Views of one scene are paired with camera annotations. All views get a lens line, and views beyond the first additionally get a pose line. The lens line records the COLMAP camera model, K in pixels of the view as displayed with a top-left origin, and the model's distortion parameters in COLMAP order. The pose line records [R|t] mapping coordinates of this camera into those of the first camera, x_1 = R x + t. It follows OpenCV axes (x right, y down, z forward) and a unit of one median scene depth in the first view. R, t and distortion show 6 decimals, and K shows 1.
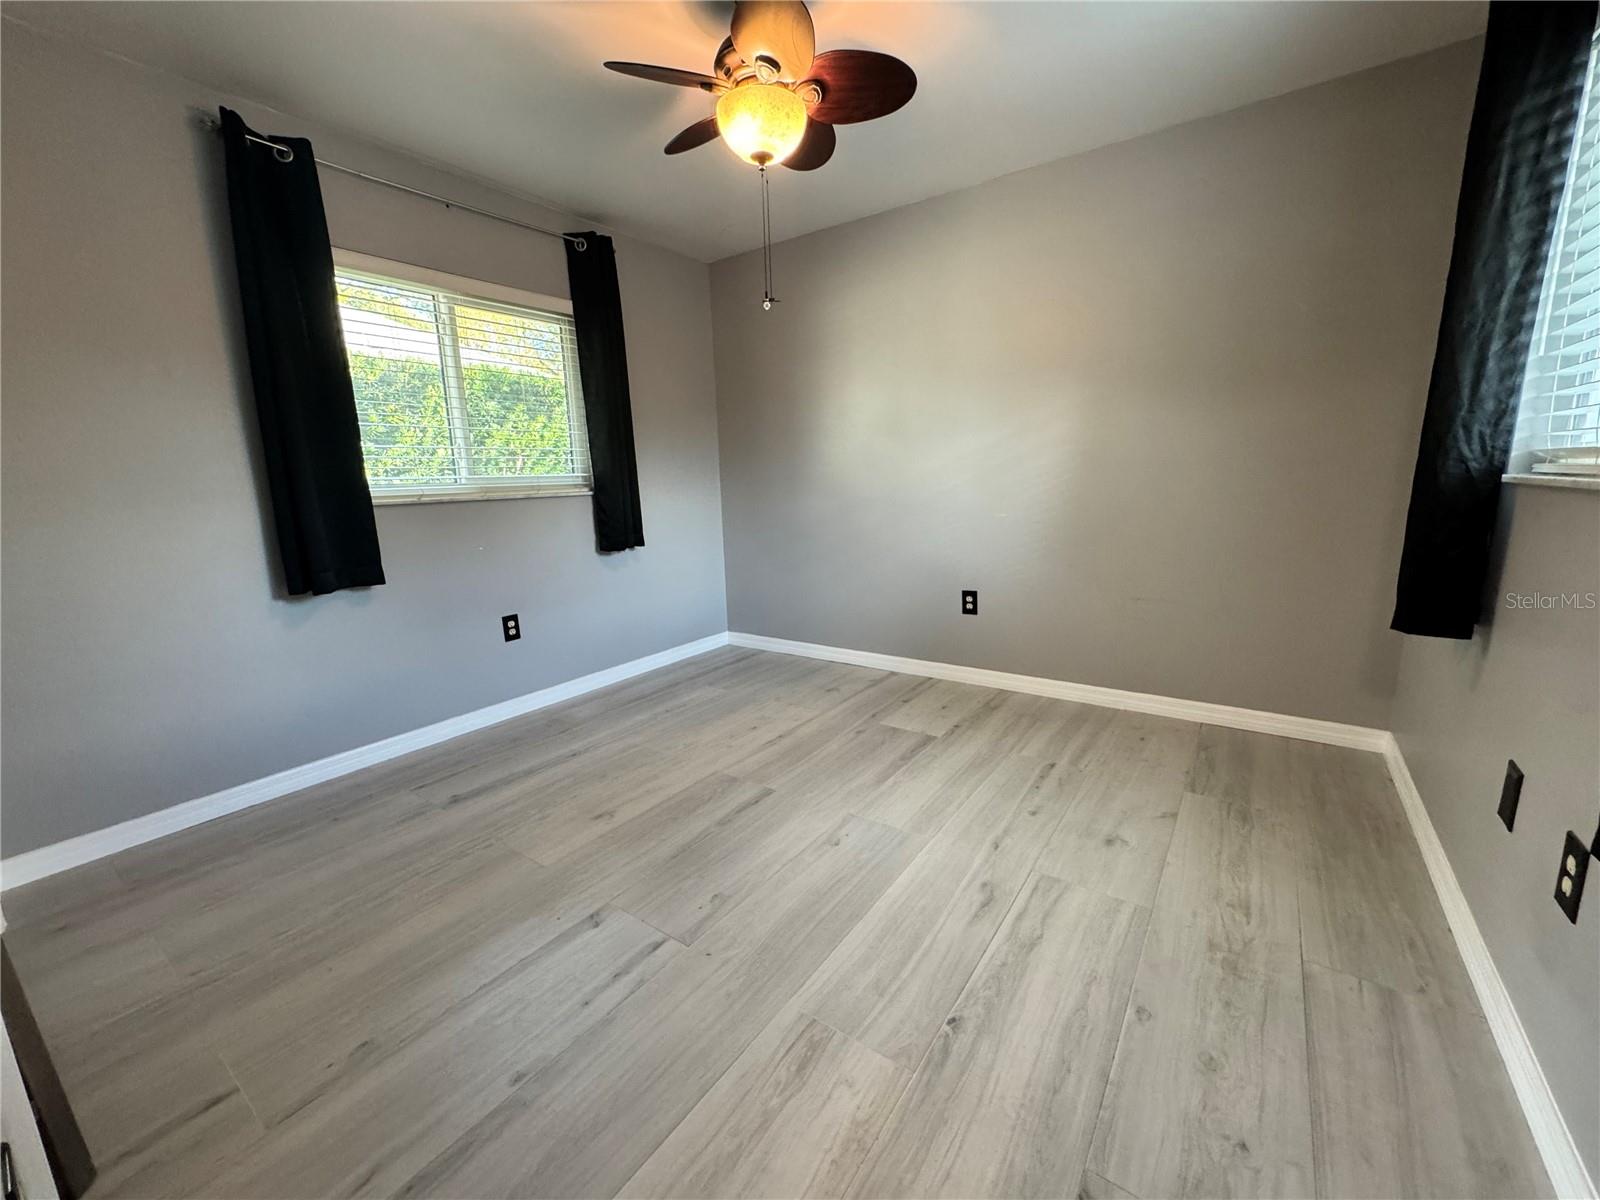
lens RADIAL K [[643.2, 0, 800.0], [0, 643.2, 600.0], [0, 0, 1]] dist [0.000979, 0.000340]
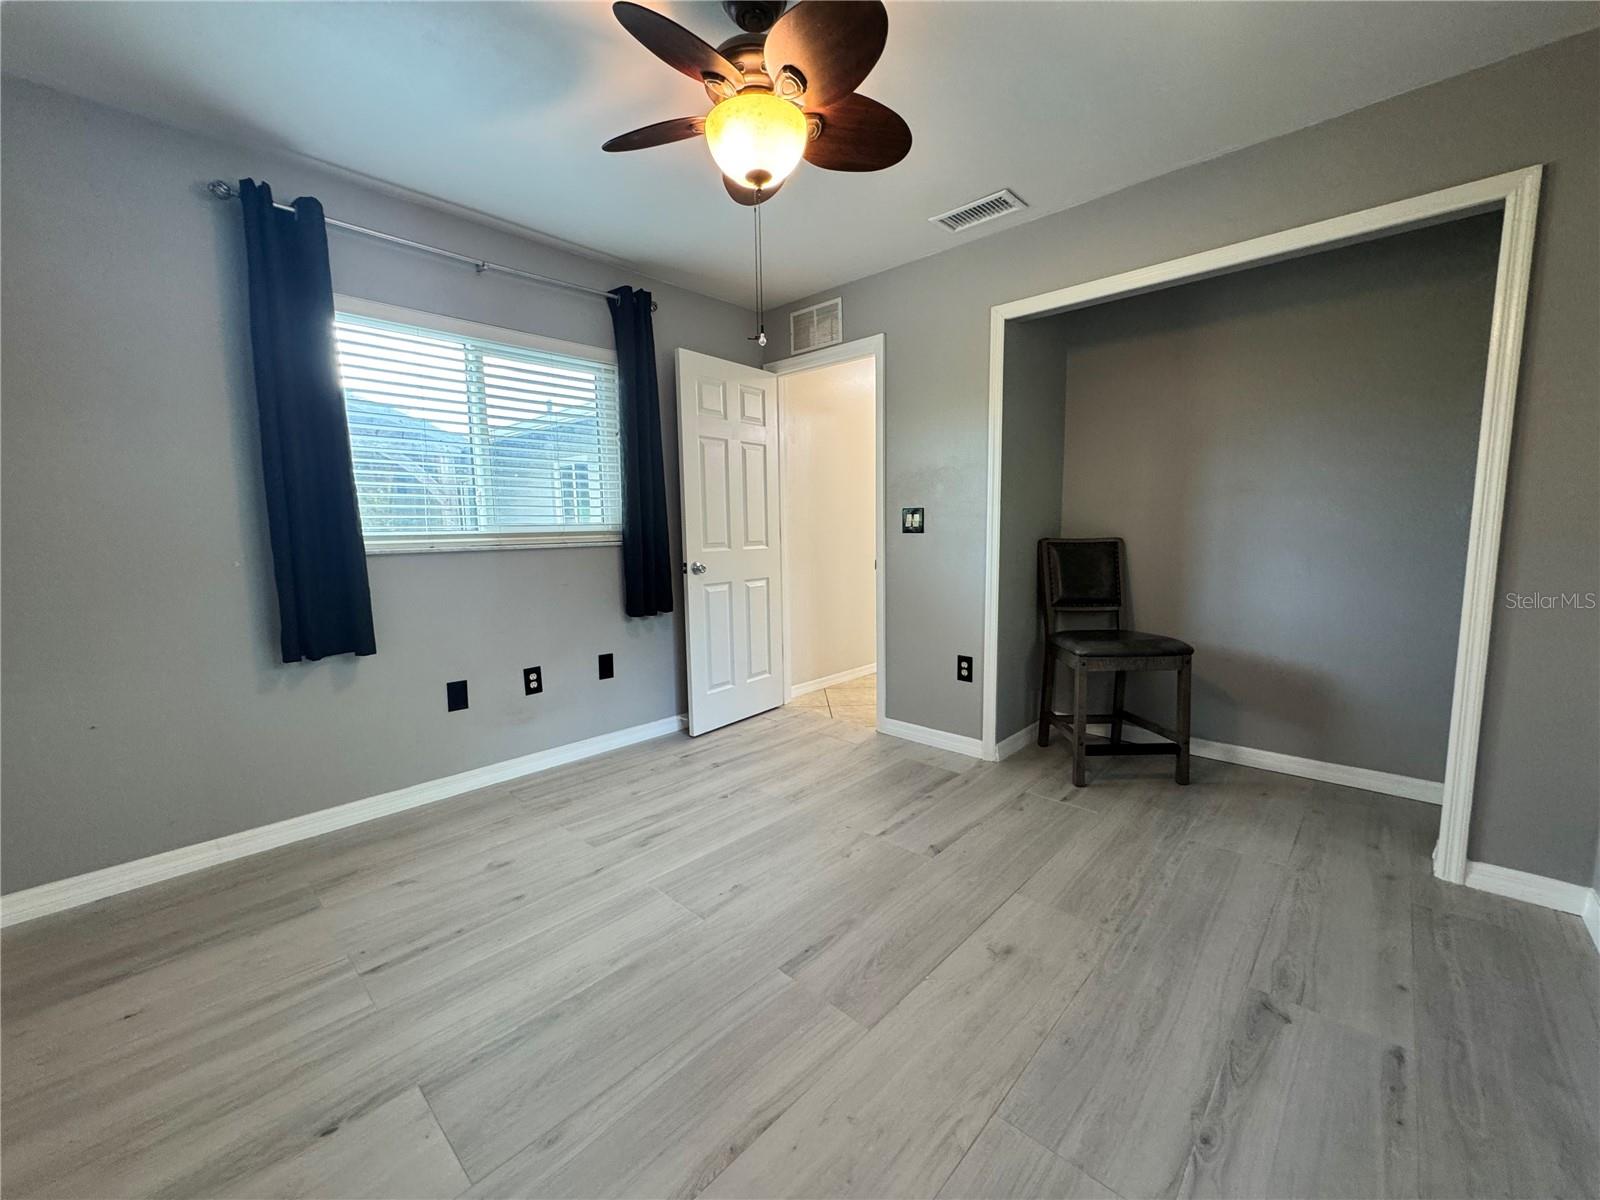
lens RADIAL K [[643.2, 0, 800.0], [0, 643.2, 600.0], [0, 0, 1]] dist [0.000979, 0.000340]
pose [[-0.990228, 0.028244, 0.136569, -0.190523], [0.067967, 0.952844, 0.295753, -0.342981], [-0.121776, 0.302145, -0.945452, 1.742130]]
